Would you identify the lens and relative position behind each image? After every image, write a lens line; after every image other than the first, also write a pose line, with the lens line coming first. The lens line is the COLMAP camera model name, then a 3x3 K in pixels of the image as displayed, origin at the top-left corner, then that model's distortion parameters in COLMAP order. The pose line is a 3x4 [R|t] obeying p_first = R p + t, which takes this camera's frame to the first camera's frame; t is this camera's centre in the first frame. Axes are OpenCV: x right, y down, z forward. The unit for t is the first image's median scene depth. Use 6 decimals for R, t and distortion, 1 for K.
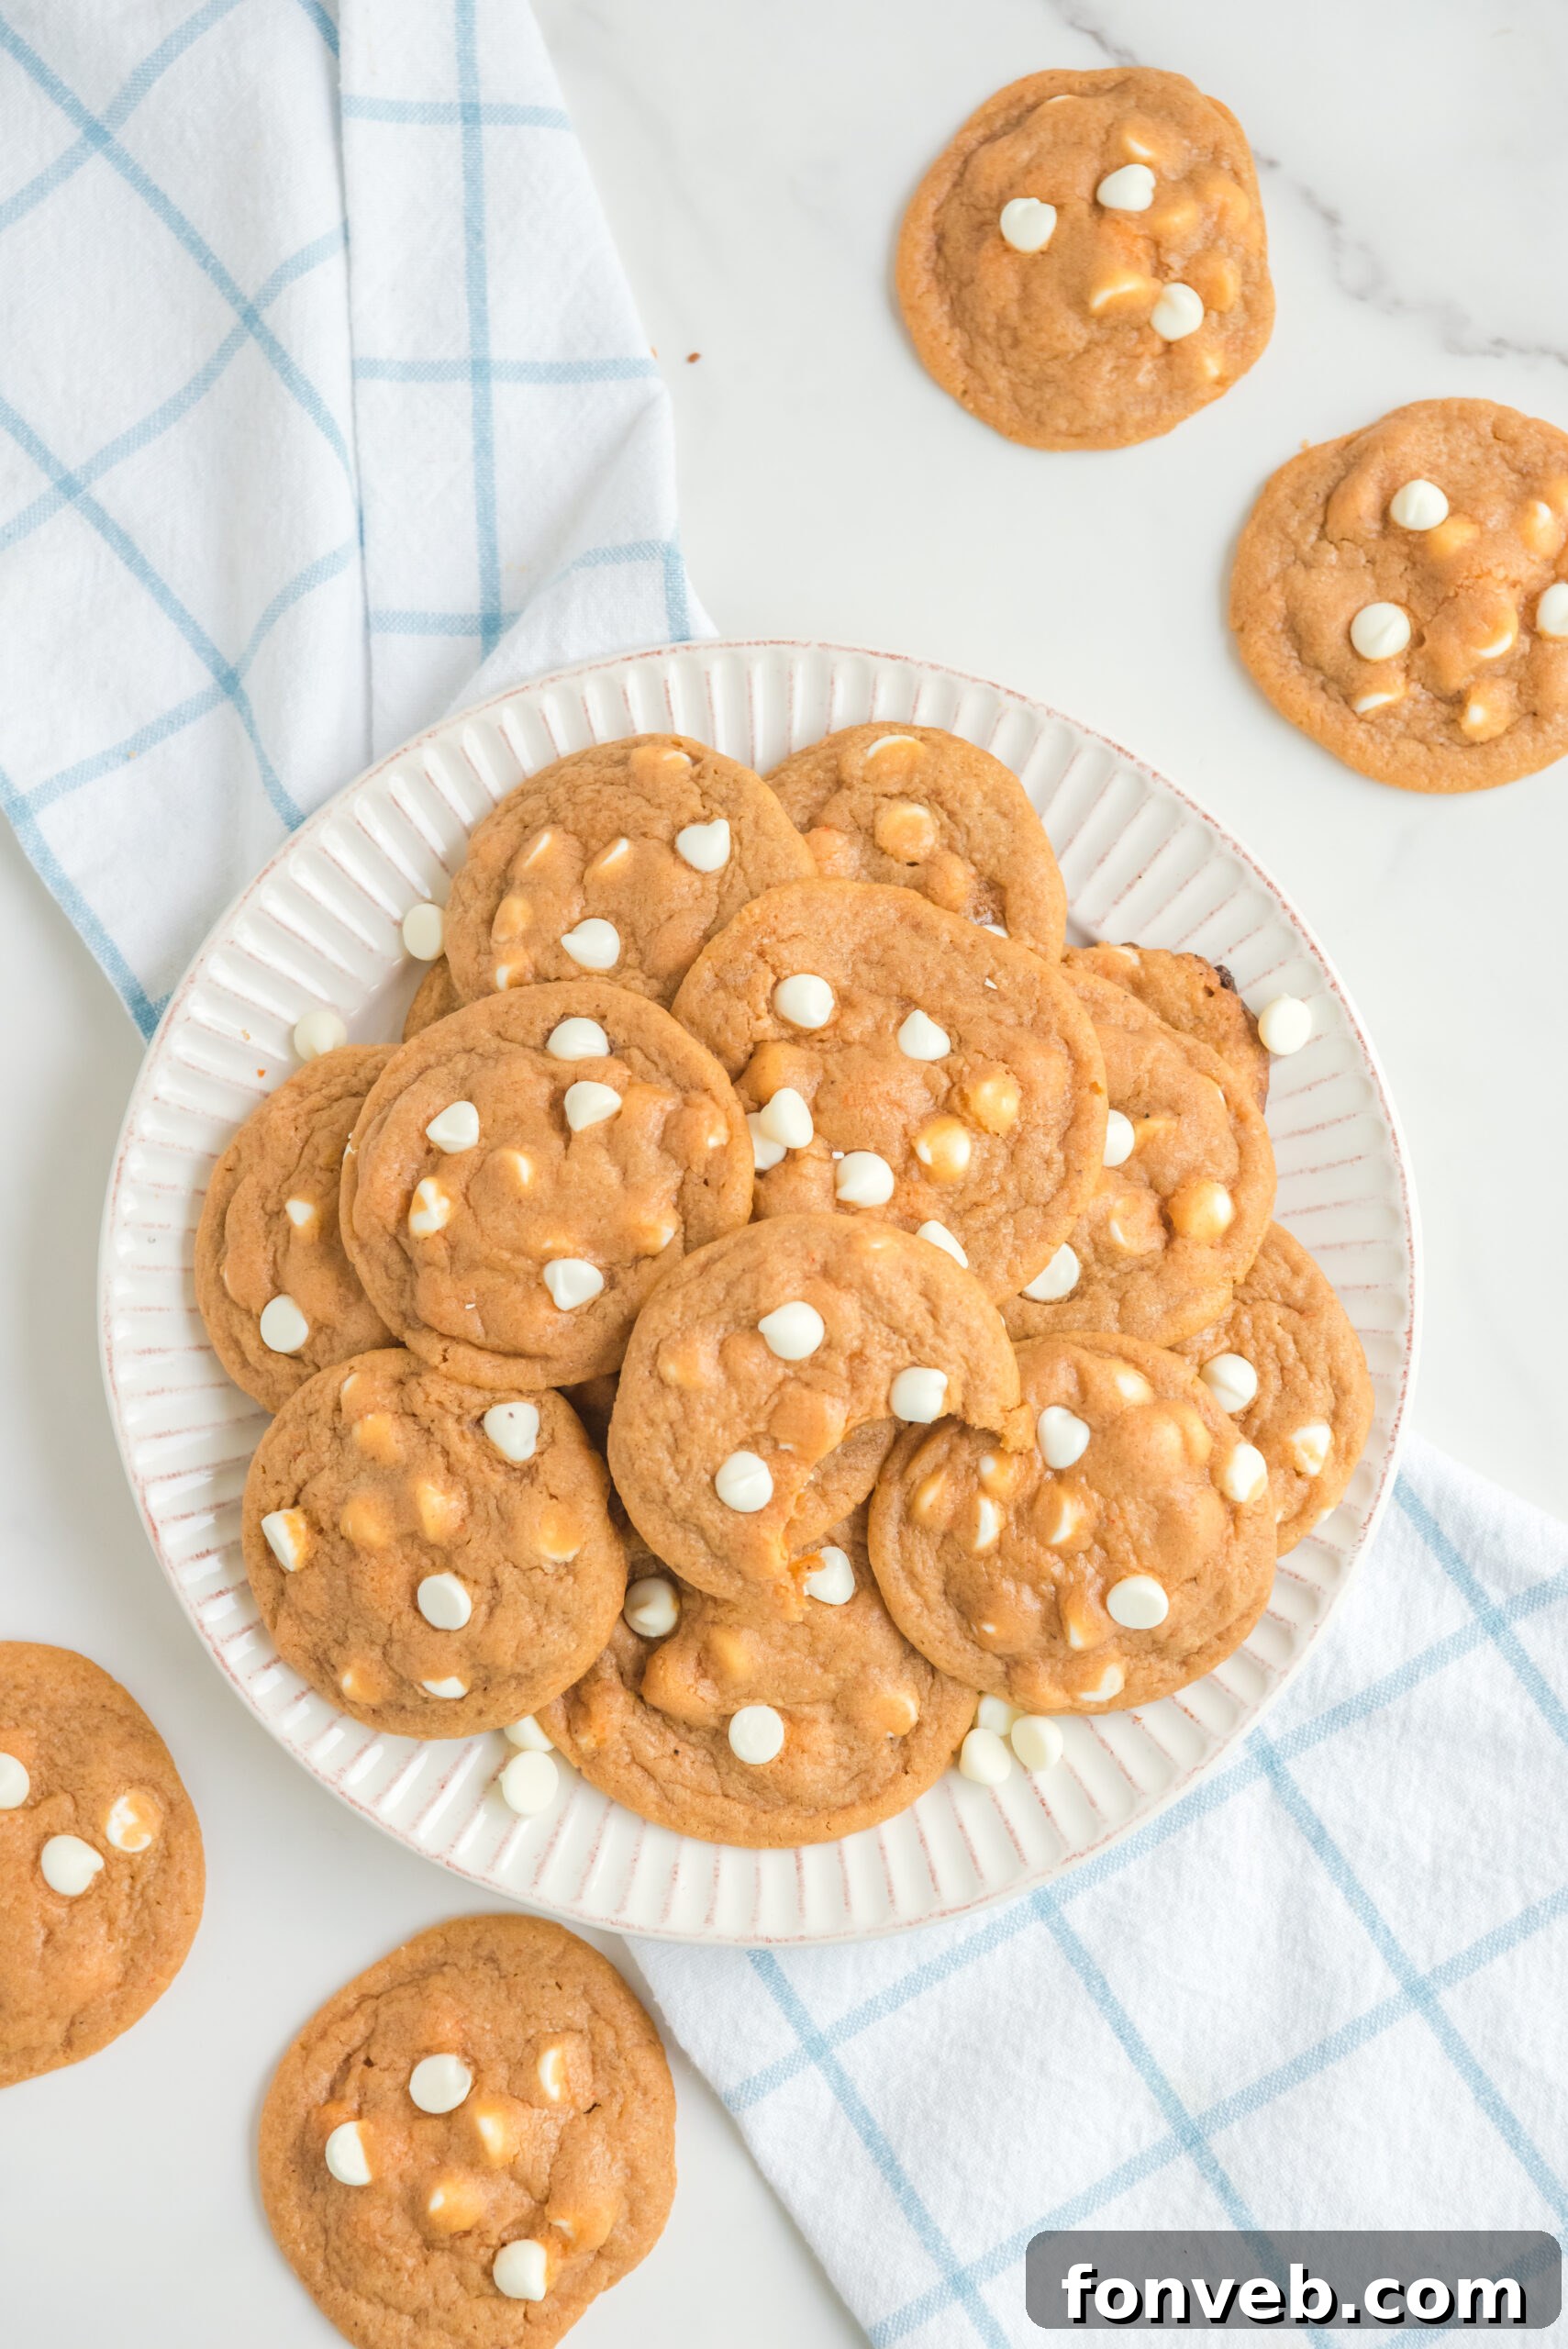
lens RADIAL K [[4587.5, 0, 784.0], [0, 4587.5, 1174.5], [0, 0, 1]] dist [0.249173, 0.162145]
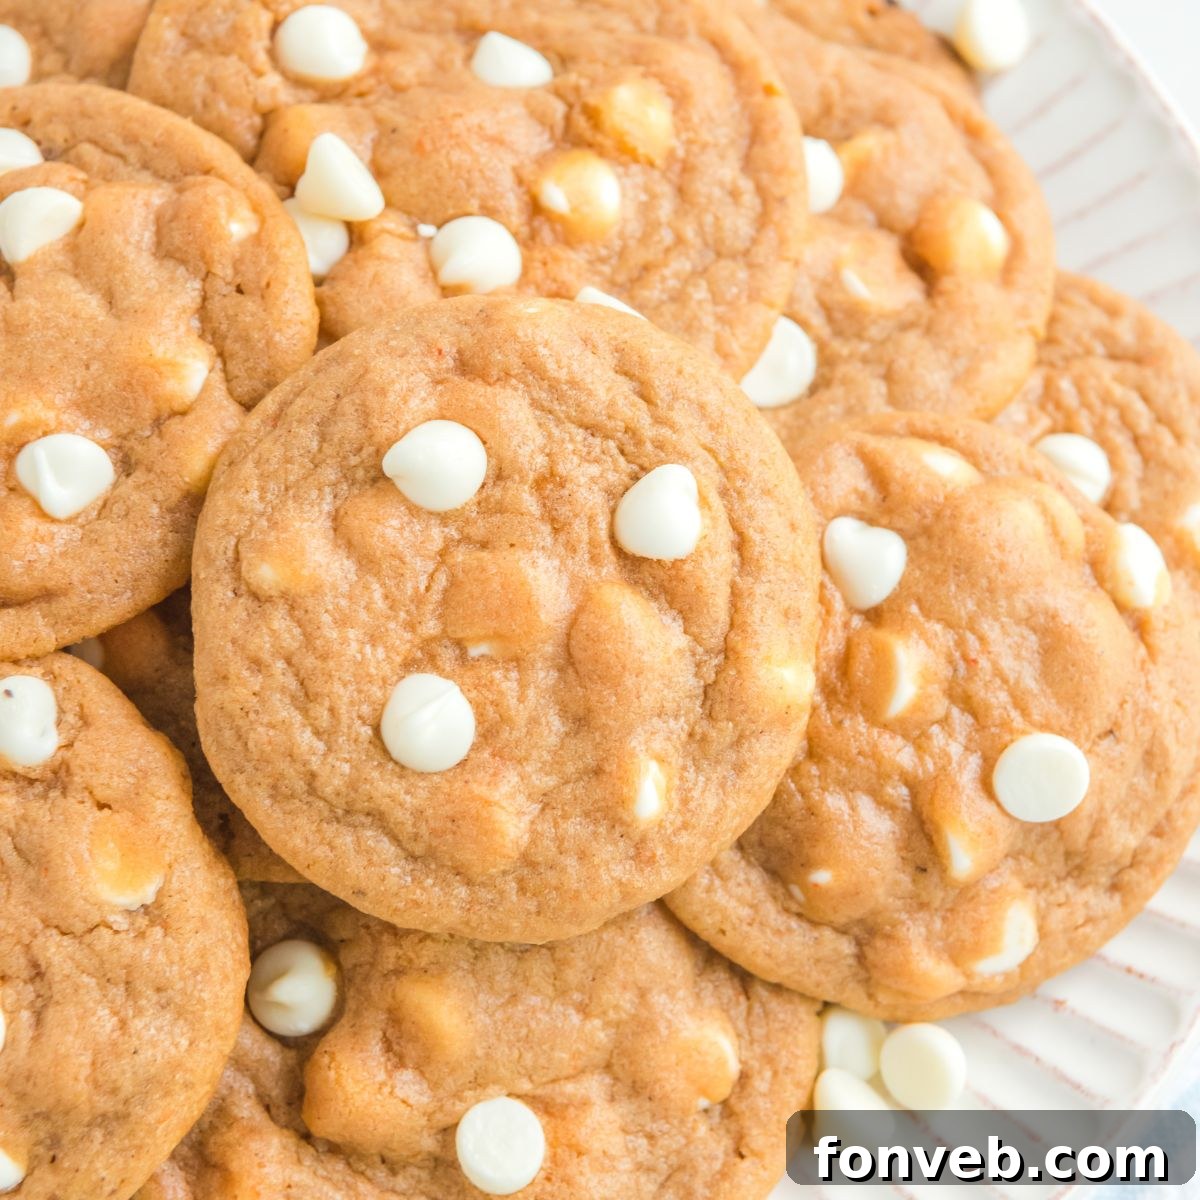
lens RADIAL K [[3546.5, 0, 600.0], [0, 3546.5, 600.0], [0, 0, 1]] dist [0.222161, 0.881934]
pose [[0.966378, -0.200503, 0.160974, -0.056344], [0.232787, 0.948107, -0.216573, 0.160286], [-0.109197, 0.246764, 0.962904, 0.515712]]
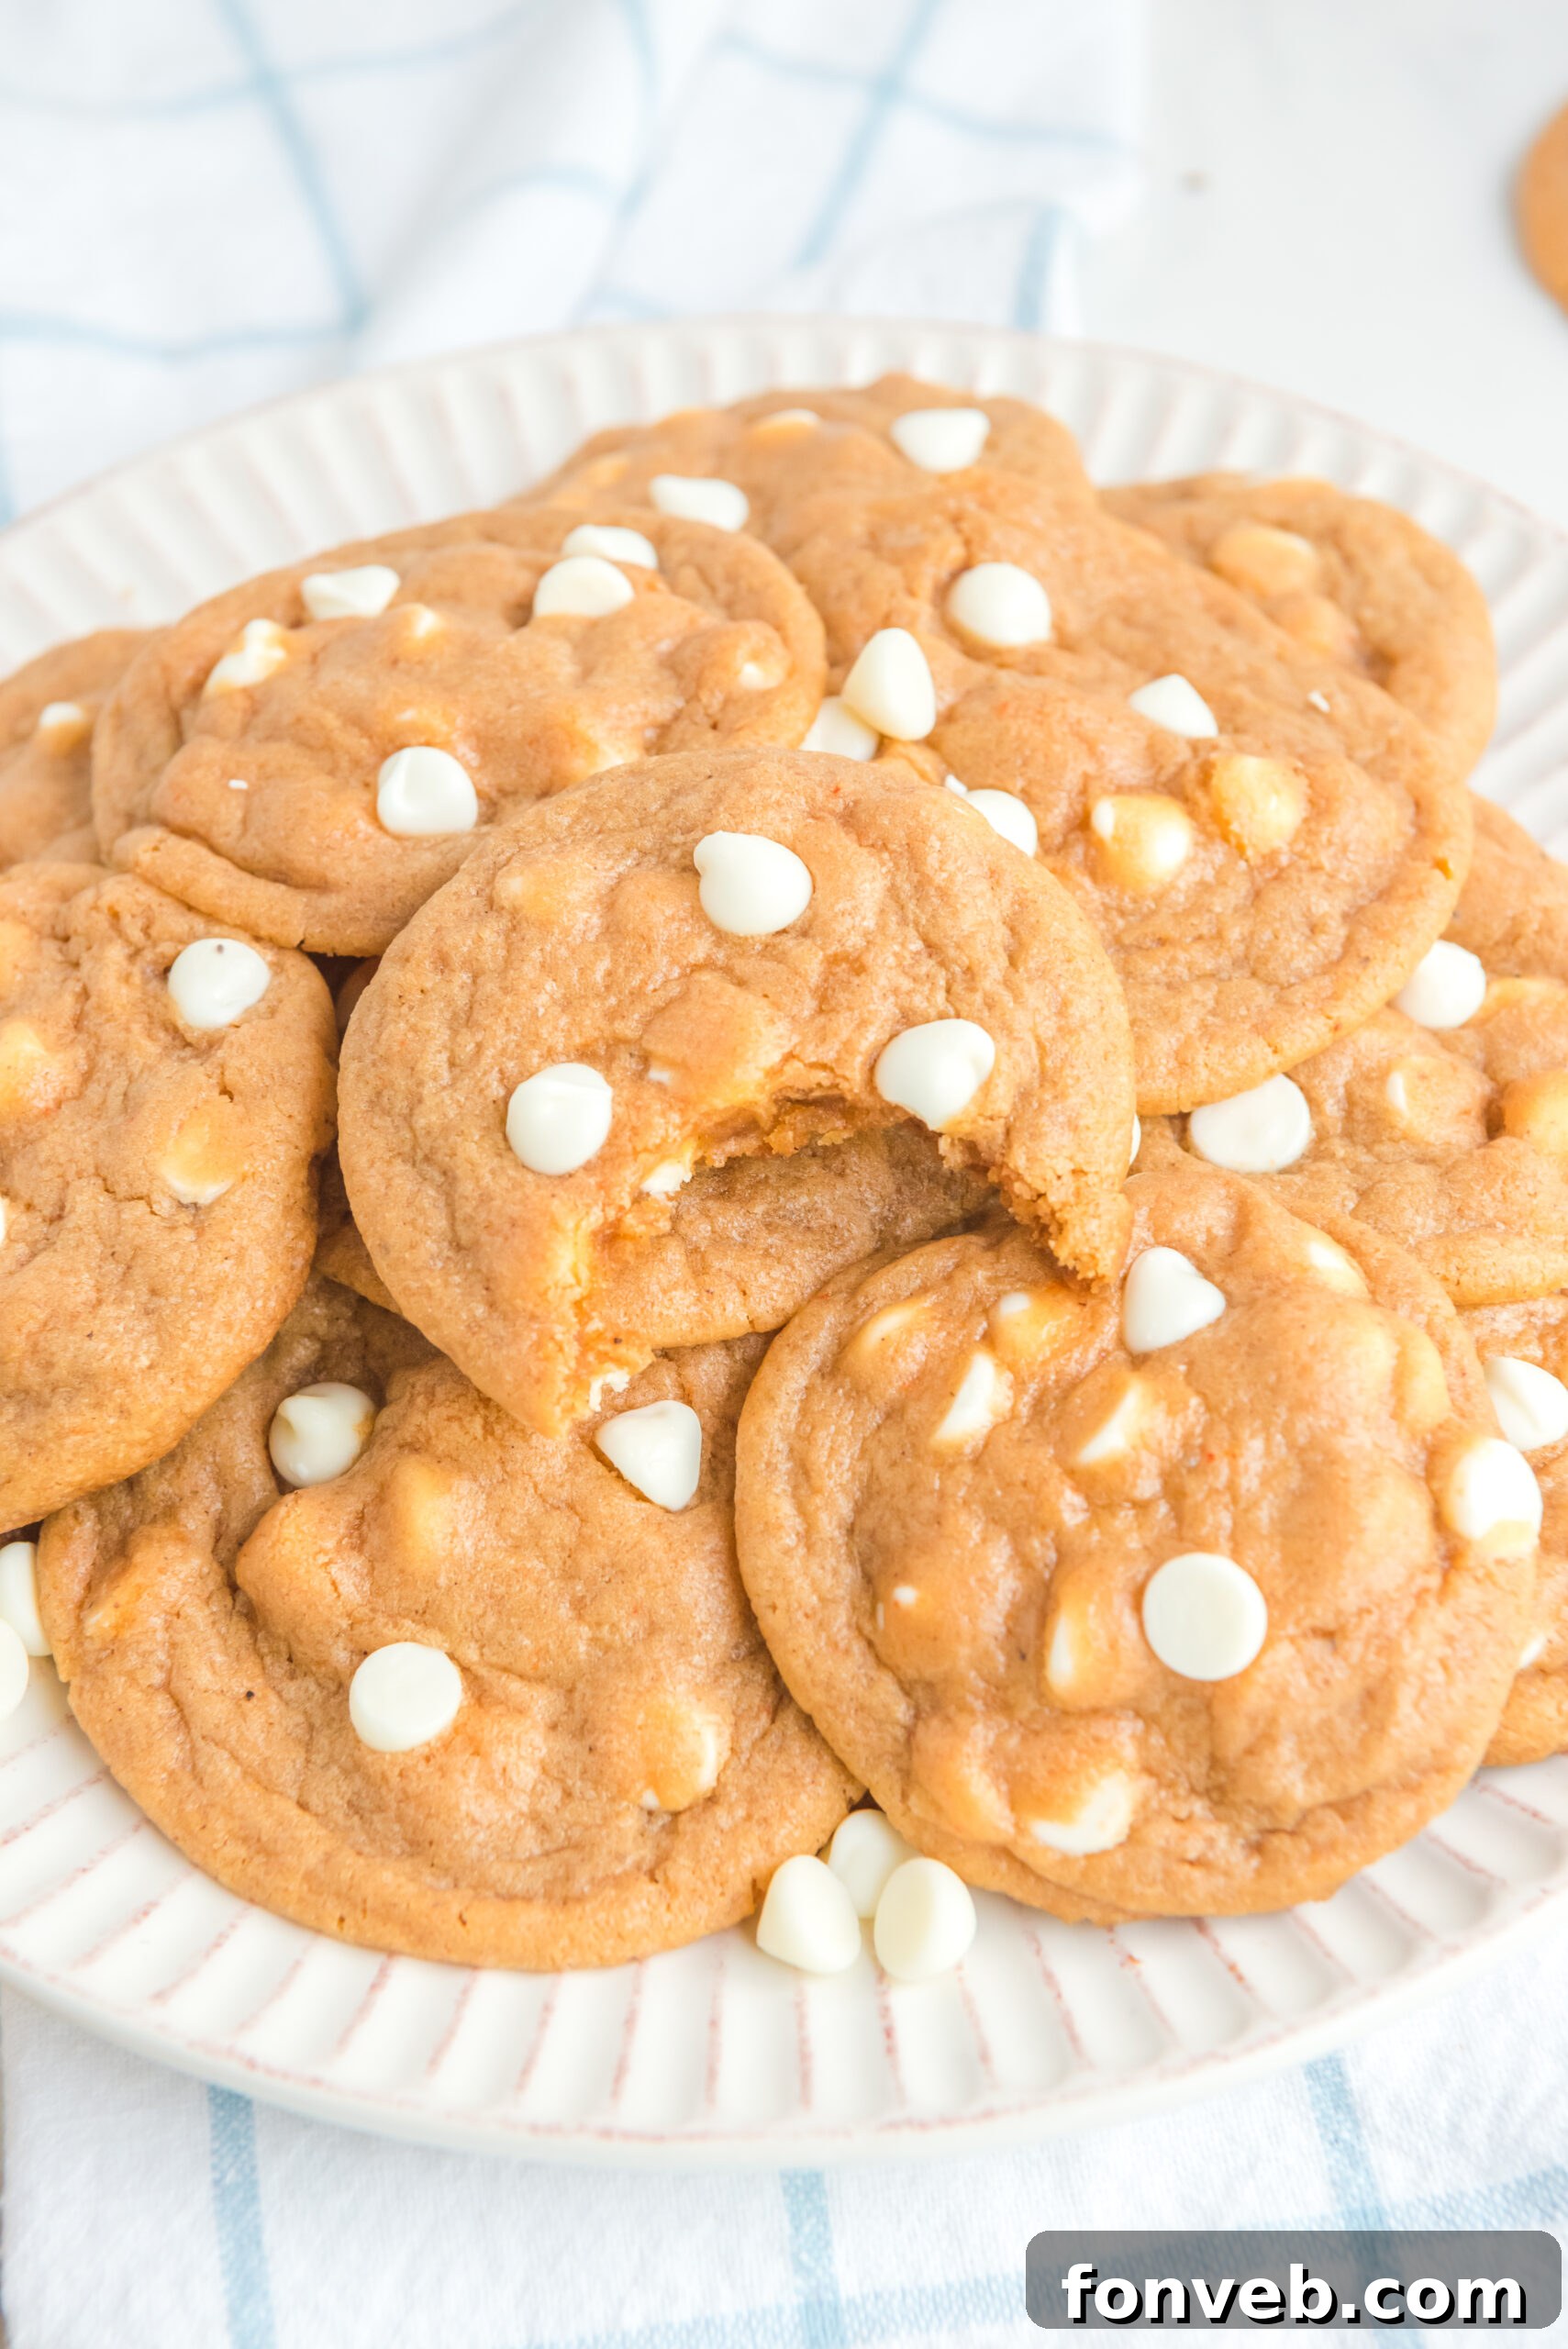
lens RADIAL K [[4587.5, 0, 784.0], [0, 4587.5, 1174.5], [0, 0, 1]] dist [0.249173, 0.162145]
pose [[0.927954, 0.291056, -0.232783, 0.134044], [-0.369079, 0.804450, -0.465447, 0.296653], [0.051790, 0.517829, 0.853915, 0.543705]]
